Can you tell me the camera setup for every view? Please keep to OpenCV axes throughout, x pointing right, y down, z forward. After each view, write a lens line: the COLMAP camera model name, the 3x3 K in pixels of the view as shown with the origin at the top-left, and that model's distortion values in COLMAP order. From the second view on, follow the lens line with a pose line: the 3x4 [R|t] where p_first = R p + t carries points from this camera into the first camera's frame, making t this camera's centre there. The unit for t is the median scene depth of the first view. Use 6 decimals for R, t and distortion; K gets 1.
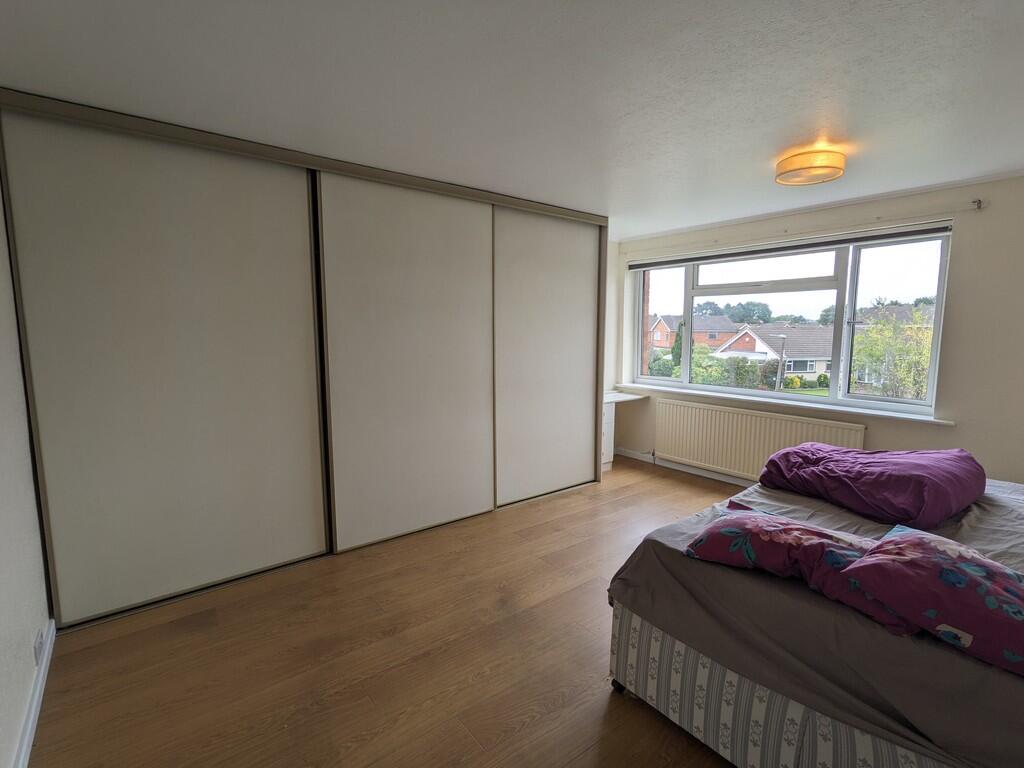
lens RADIAL K [[488.6, 0, 513.1], [0, 488.6, 383.0], [0, 0, 1]] dist [0.005223, 0.000514]
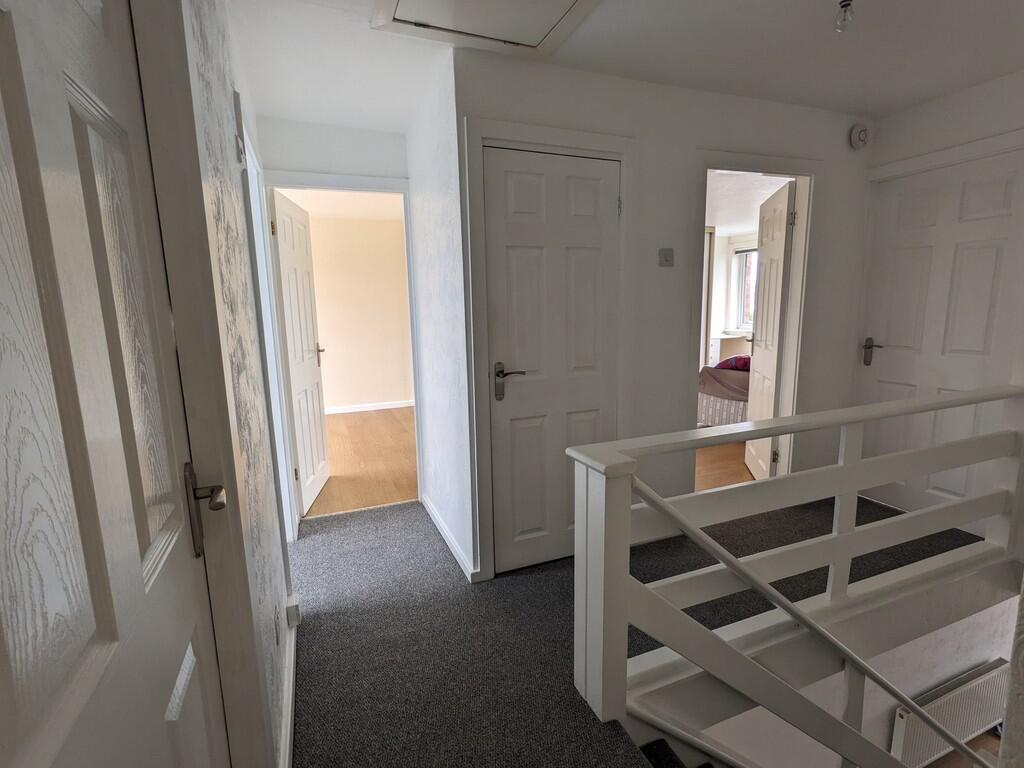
lens RADIAL K [[488.6, 0, 510.5], [0, 488.6, 381.0], [0, 0, 1]] dist [0.005223, 0.000514]
pose [[0.959817, 0.029749, -0.279044, -0.001514], [-0.015395, 0.998450, 0.053493, 0.098272], [0.280203, -0.047048, 0.958787, -0.711527]]
